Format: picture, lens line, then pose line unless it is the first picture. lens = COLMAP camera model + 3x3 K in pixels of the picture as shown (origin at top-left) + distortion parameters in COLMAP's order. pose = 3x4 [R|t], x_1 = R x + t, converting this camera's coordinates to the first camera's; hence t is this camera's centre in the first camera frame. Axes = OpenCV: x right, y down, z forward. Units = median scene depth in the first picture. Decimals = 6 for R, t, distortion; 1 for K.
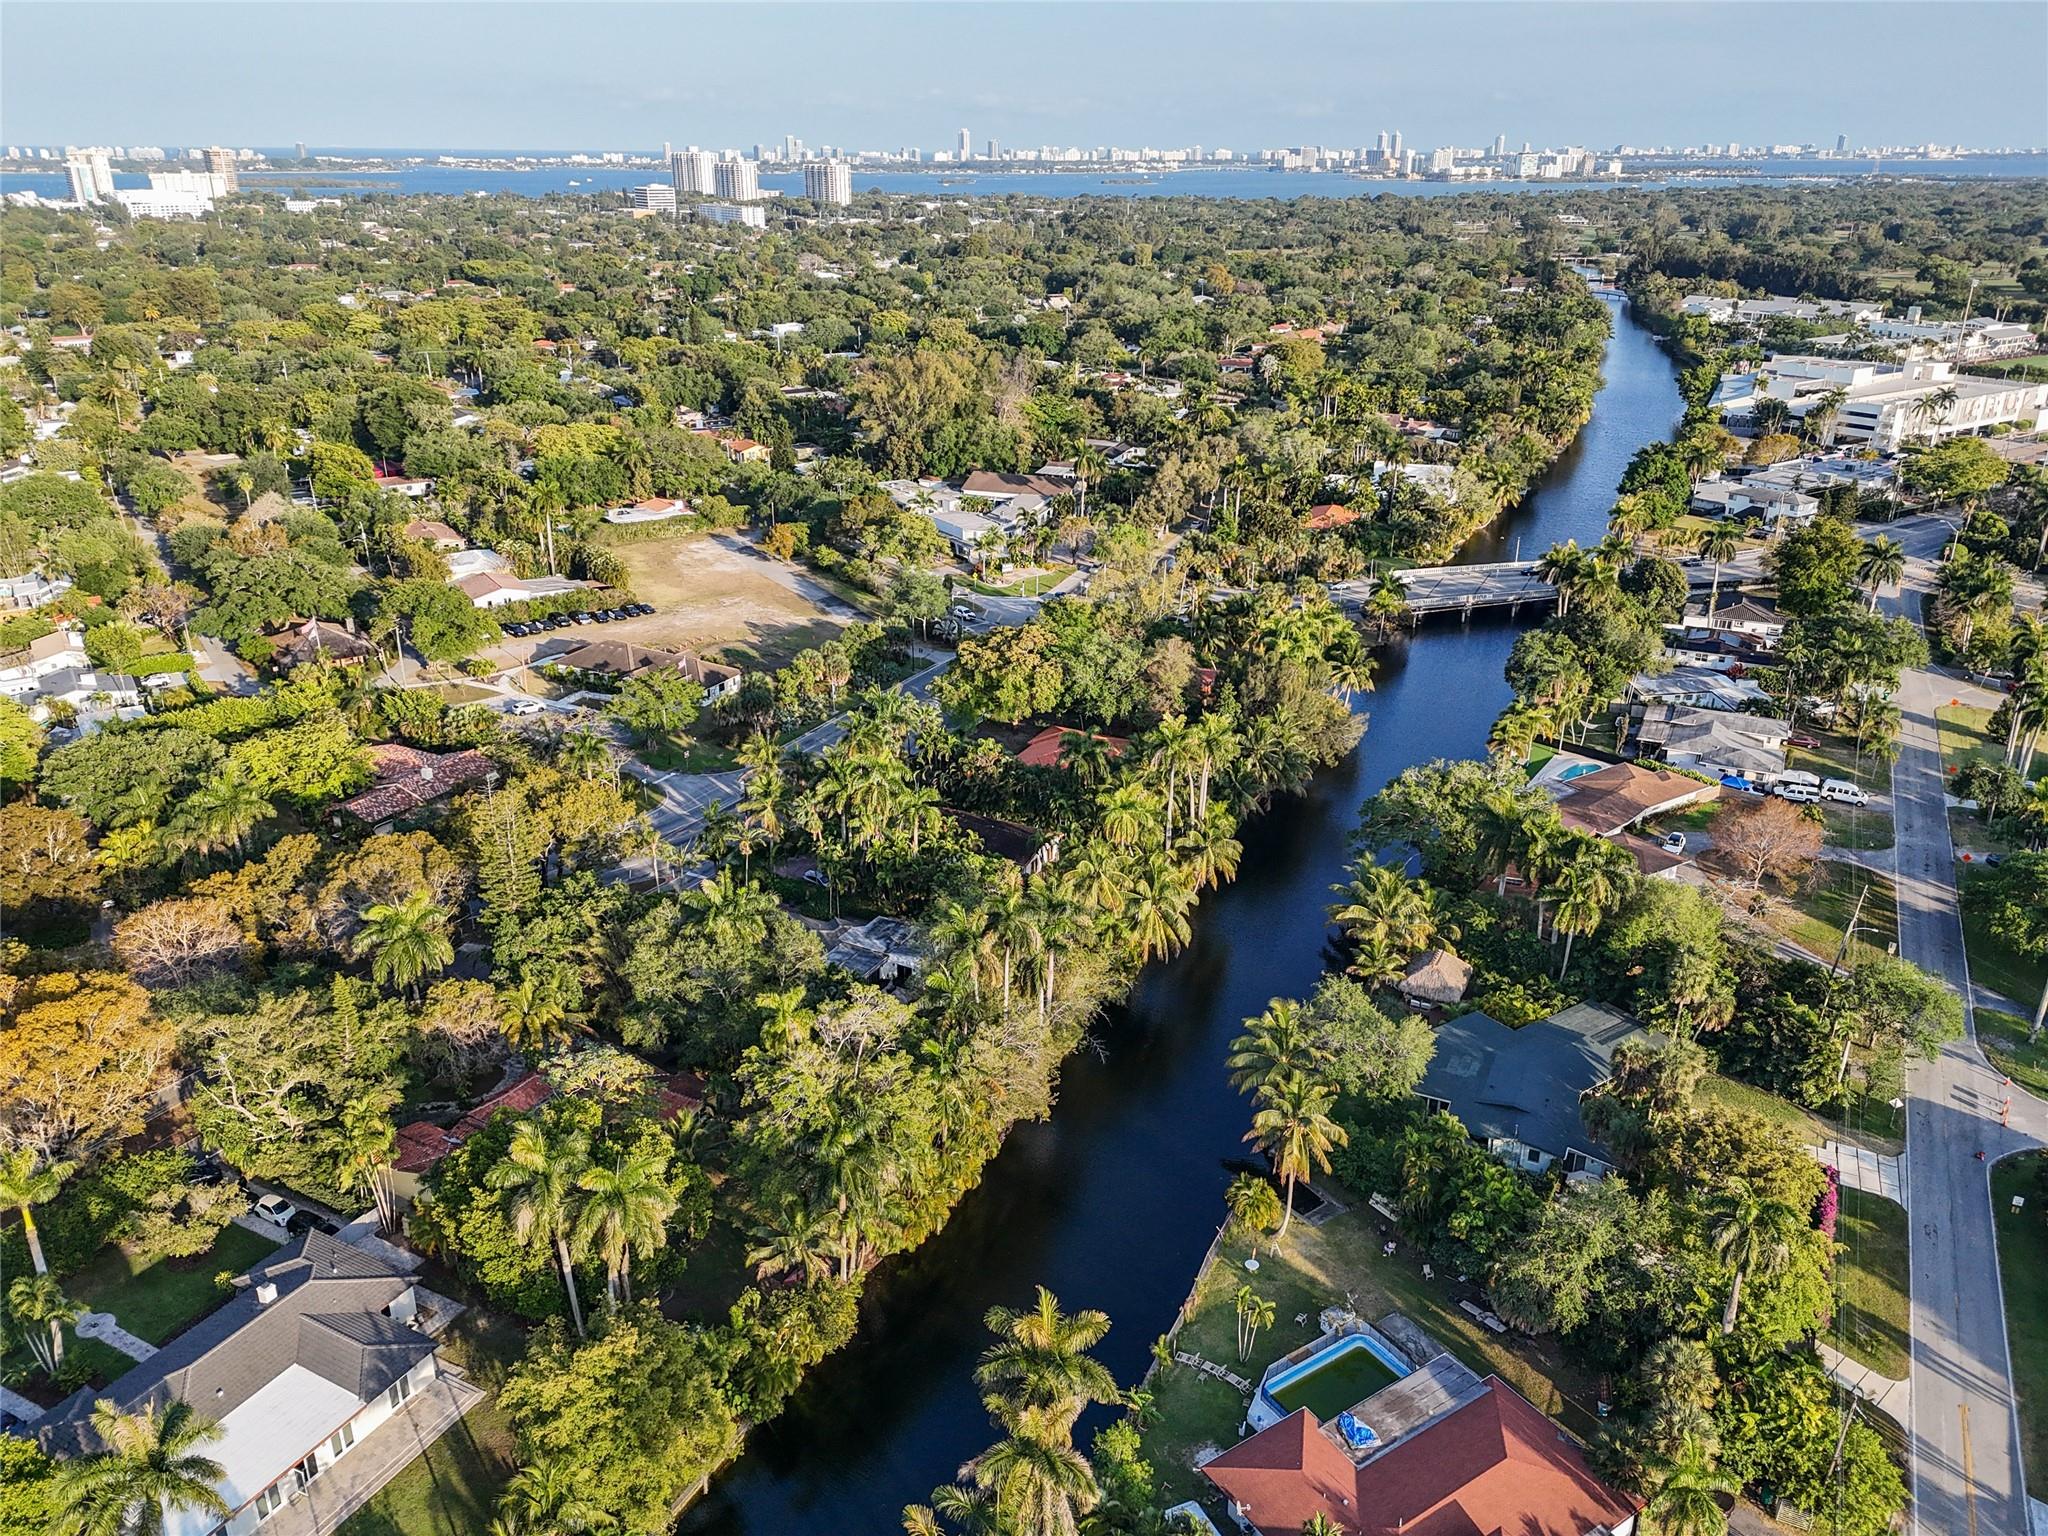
lens RADIAL K [[1583.4, 0, 1024.4], [0, 1583.4, 748.8], [0, 0, 1]] dist [0.073462, -0.072914]
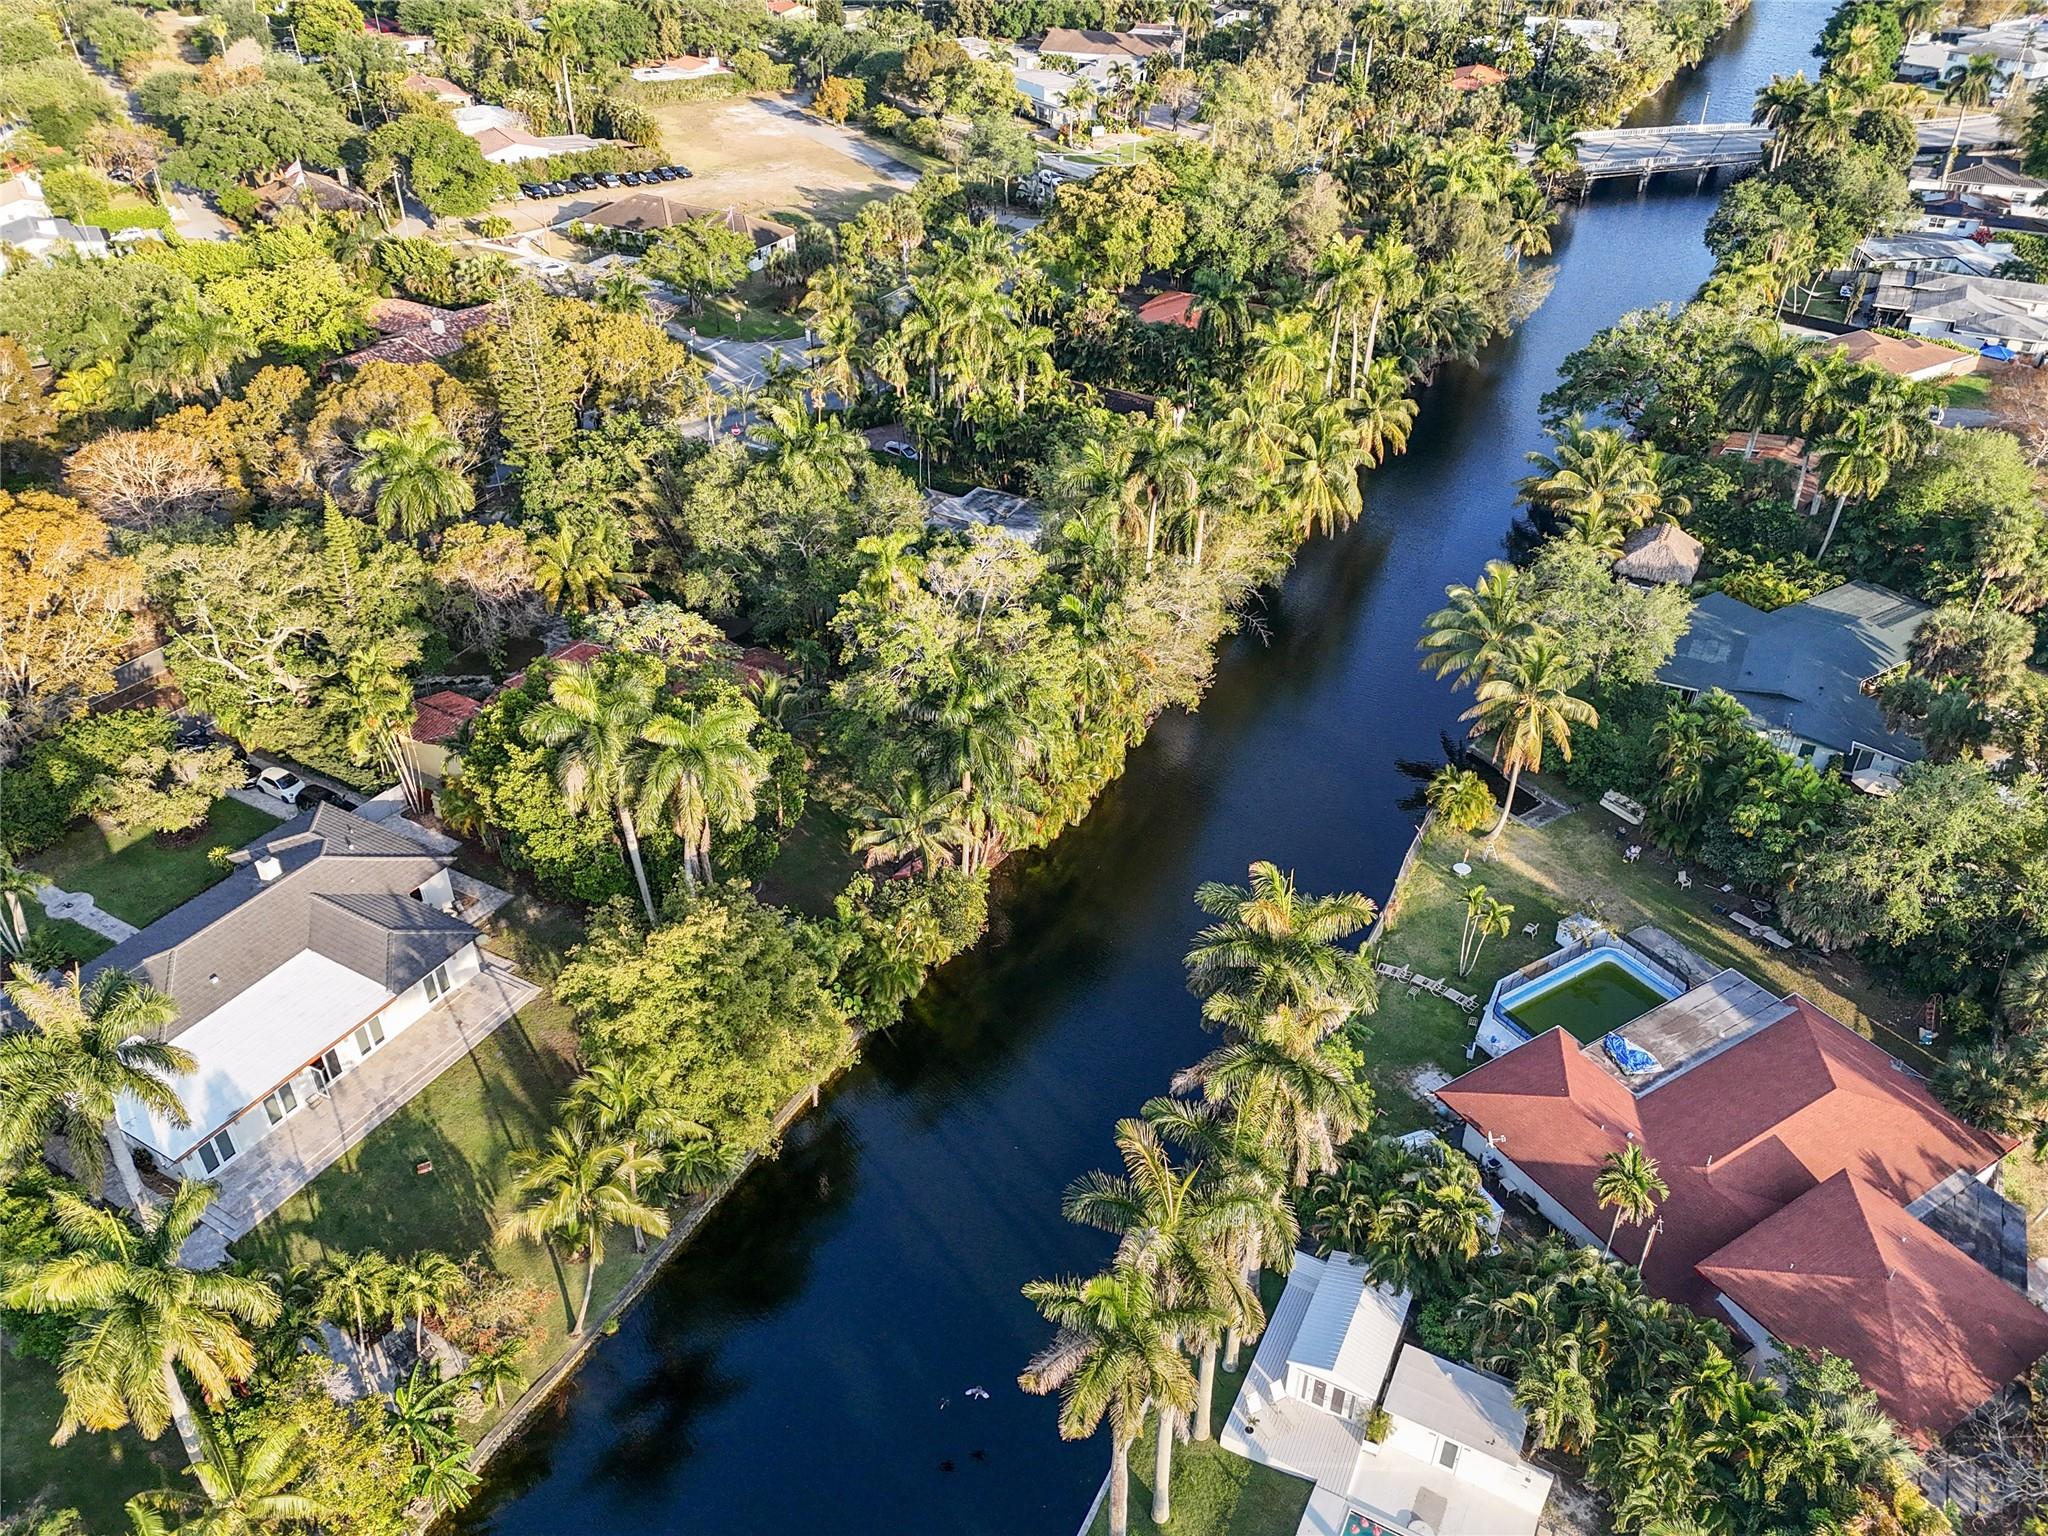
lens RADIAL K [[1583.4, 0, 1024.6], [0, 1583.4, 778.2], [0, 0, 1]] dist [0.073462, -0.072914]
pose [[0.999584, 0.017271, -0.023077, -0.053305], [-0.011869, 0.976212, 0.216493, 0.087442], [0.026267, -0.216129, 0.976011, 0.175176]]
